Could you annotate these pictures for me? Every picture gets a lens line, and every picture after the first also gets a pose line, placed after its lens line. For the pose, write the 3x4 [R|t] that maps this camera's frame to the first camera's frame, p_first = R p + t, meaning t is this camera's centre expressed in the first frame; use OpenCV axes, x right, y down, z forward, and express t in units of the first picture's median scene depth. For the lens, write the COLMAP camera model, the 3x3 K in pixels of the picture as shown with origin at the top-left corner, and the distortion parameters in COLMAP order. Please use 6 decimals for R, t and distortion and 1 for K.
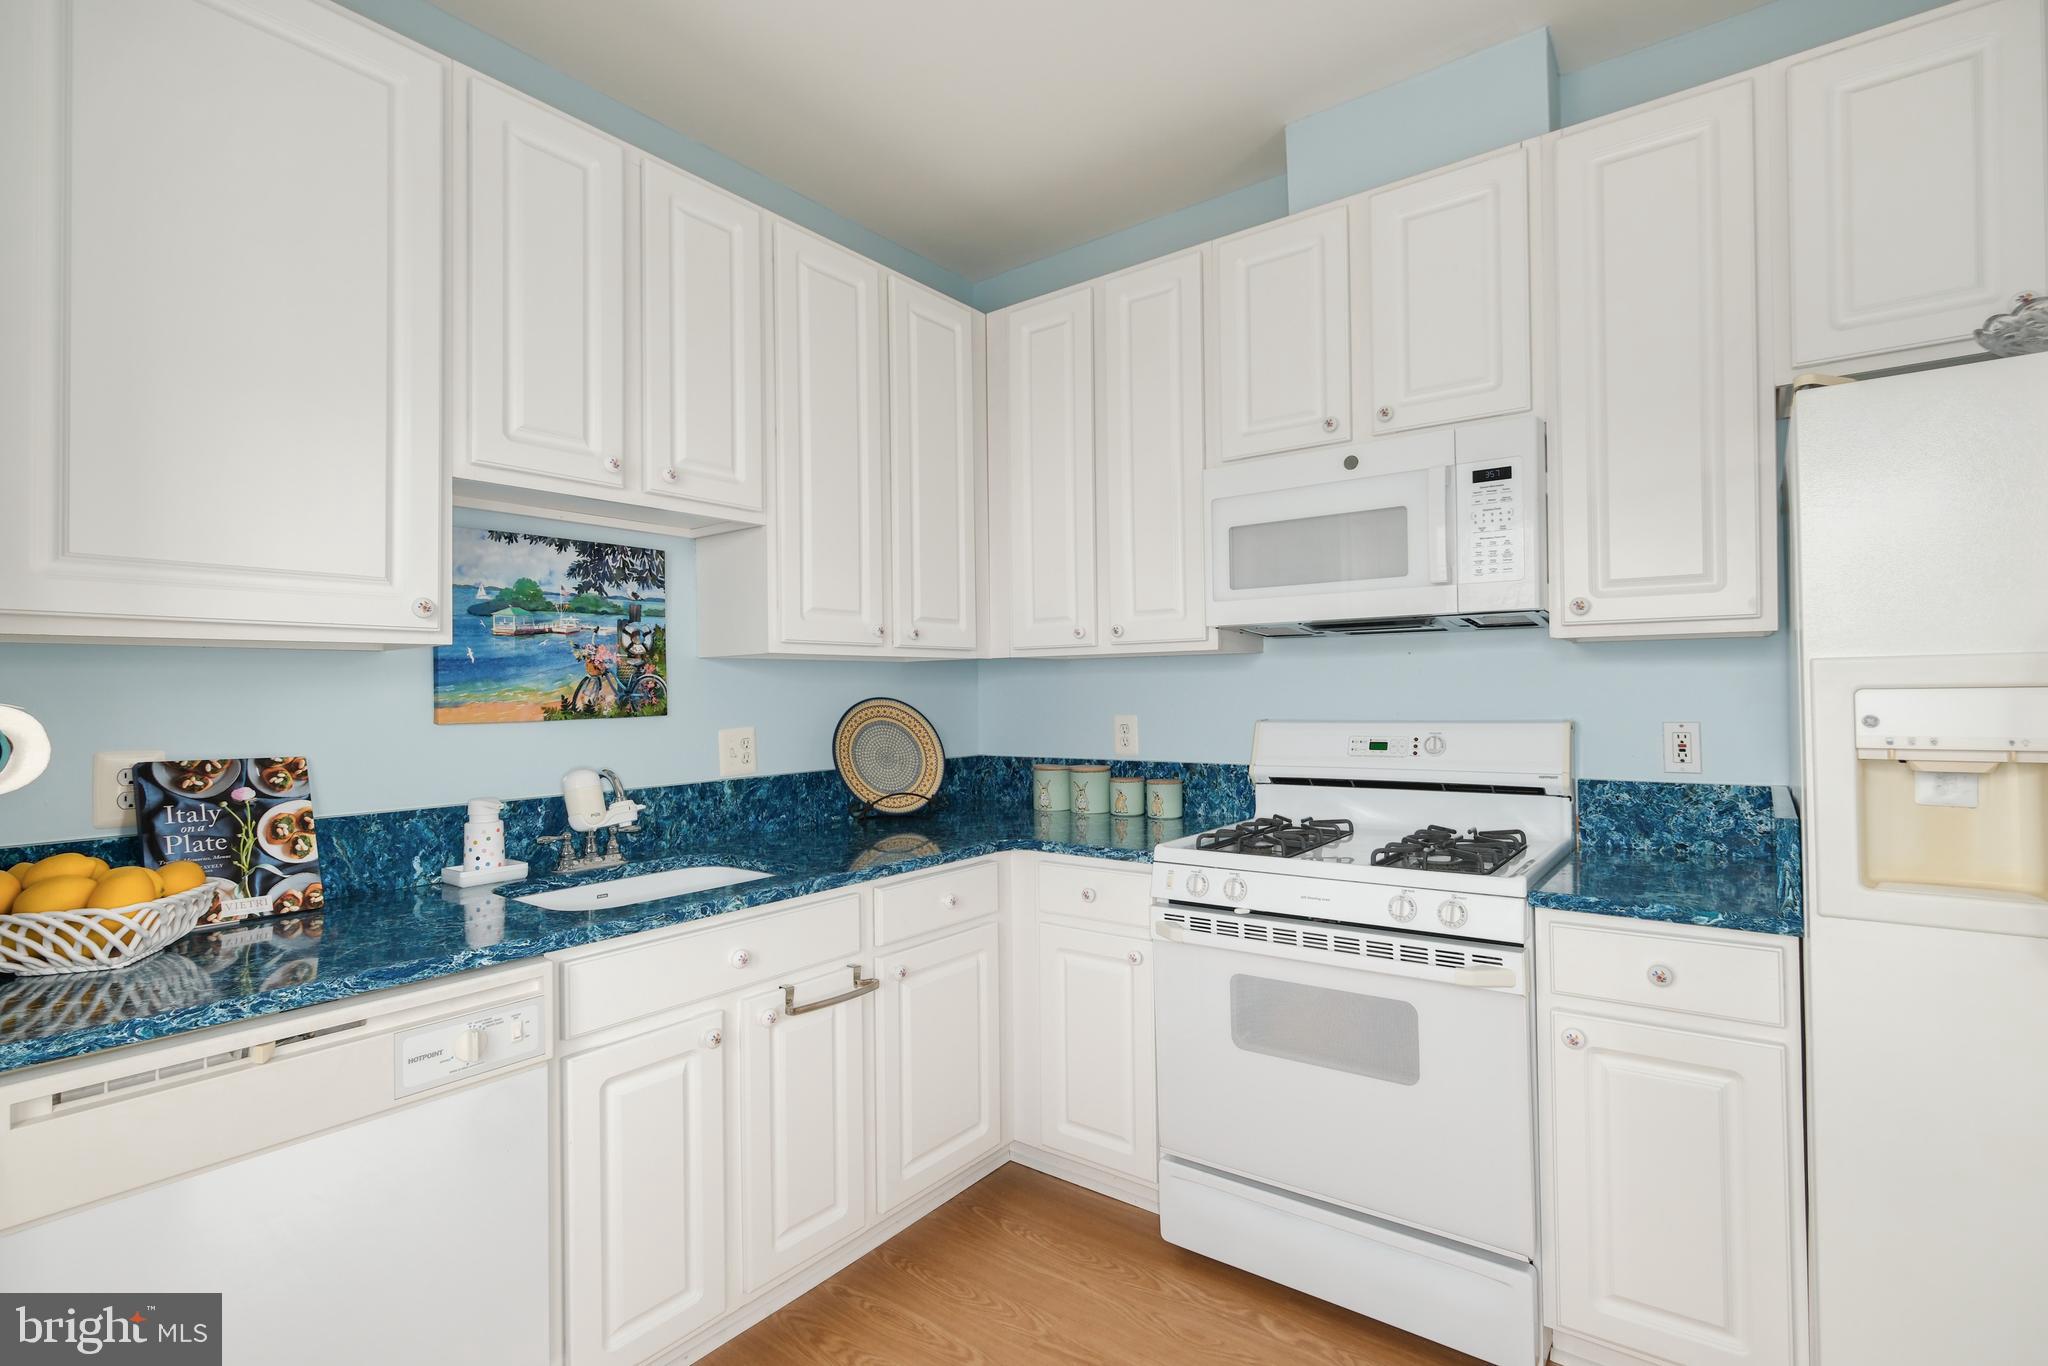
lens RADIAL K [[958.7, 0, 1022.5], [0, 958.7, 674.7], [0, 0, 1]] dist [-0.002786, 0.000390]
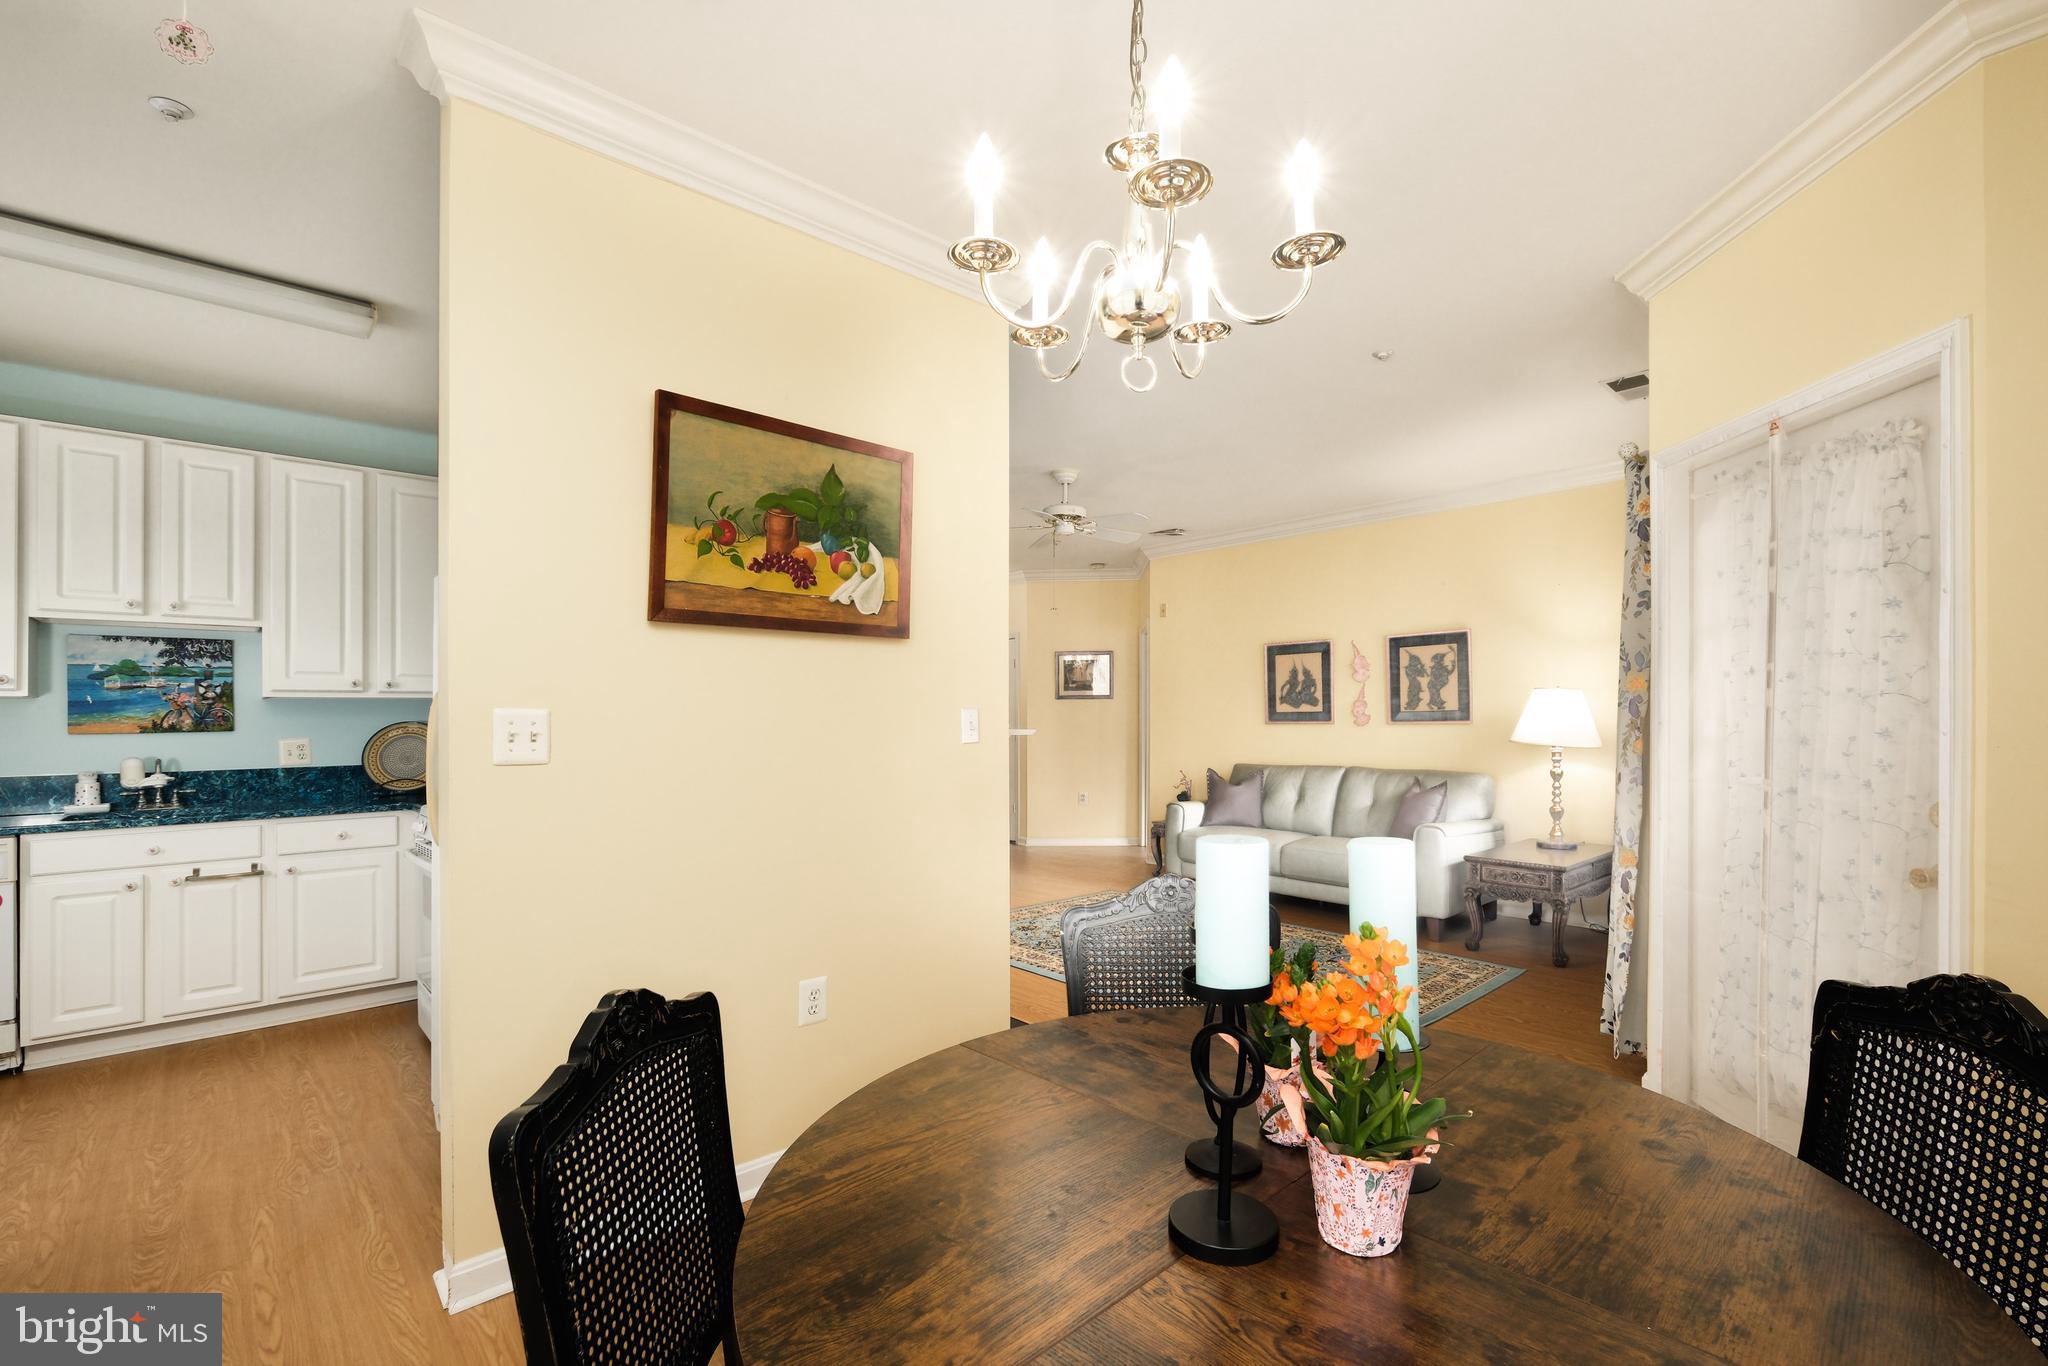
lens RADIAL K [[923.8, 0, 1044.3], [0, 923.8, 705.9], [0, 0, 1]] dist [-0.002135, 0.000439]
pose [[0.982812, 0.001024, -0.184609, 1.614289], [0.000374, 0.999972, 0.007540, -0.019613], [0.184611, -0.007480, 0.982783, -0.478814]]
